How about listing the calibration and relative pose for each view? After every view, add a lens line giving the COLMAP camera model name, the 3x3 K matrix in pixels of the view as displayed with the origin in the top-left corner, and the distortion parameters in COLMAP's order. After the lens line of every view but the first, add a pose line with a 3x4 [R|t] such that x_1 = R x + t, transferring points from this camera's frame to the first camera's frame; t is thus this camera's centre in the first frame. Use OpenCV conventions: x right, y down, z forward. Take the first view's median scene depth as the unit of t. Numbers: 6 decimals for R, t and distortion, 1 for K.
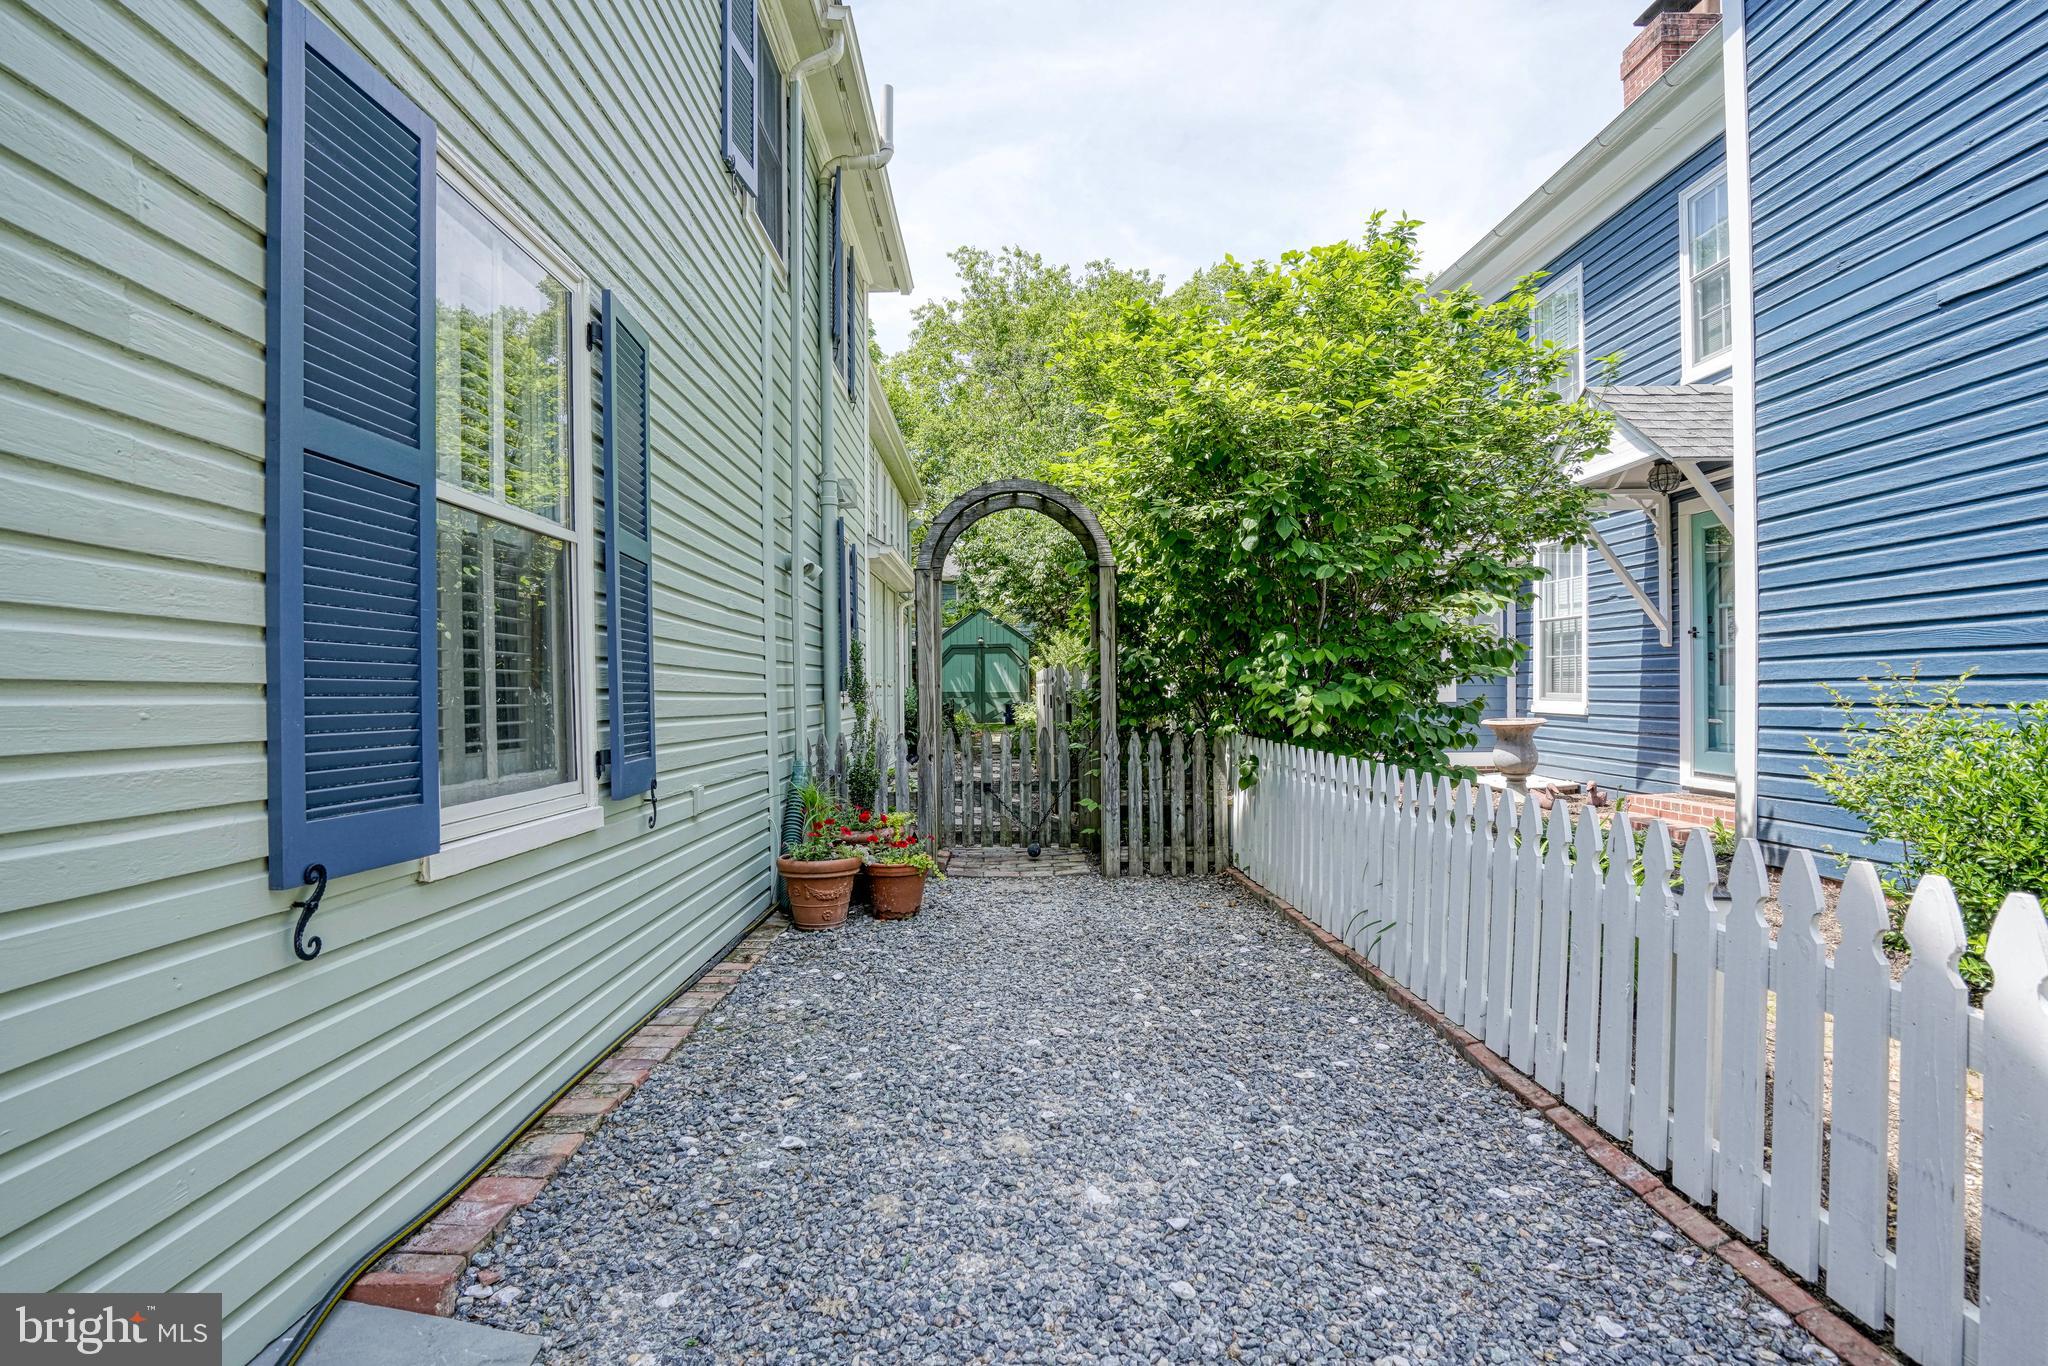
lens RADIAL K [[945.7, 0, 1022.5], [0, 945.7, 689.3], [0, 0, 1]] dist [-0.052407, 0.014507]
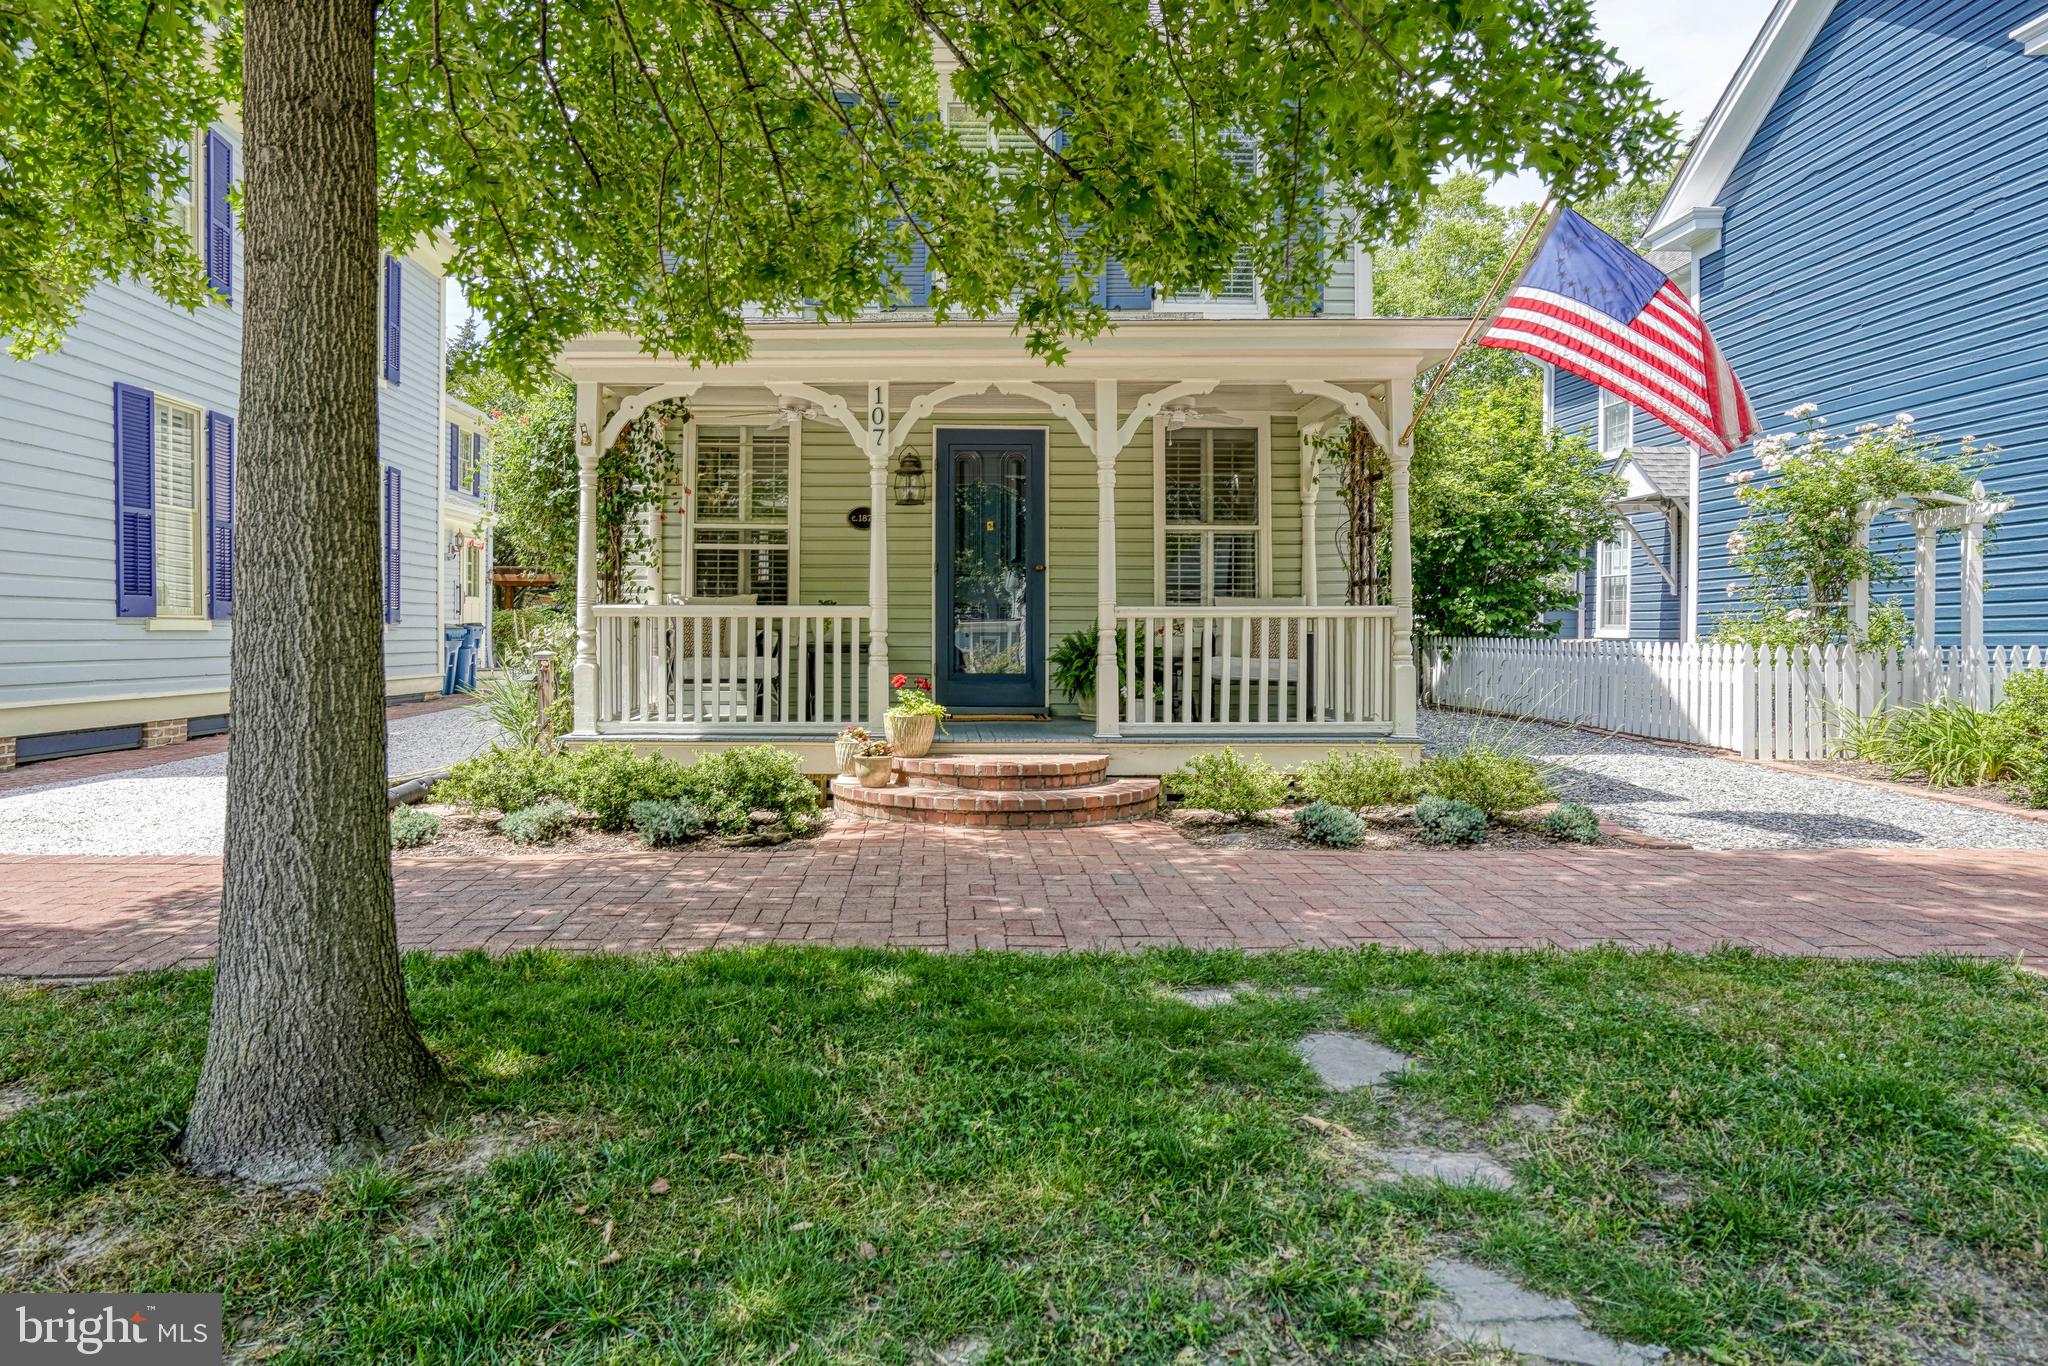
lens RADIAL K [[1205.0, 0, 947.6], [0, 1205.0, 633.8], [0, 0, 1]] dist [-0.011703, -0.000475]
pose [[0.999787, 0.015513, -0.013621, -0.672984], [-0.015519, 0.999879, -0.000367, 0.051160], [0.013614, 0.000579, 0.999907, -1.362314]]
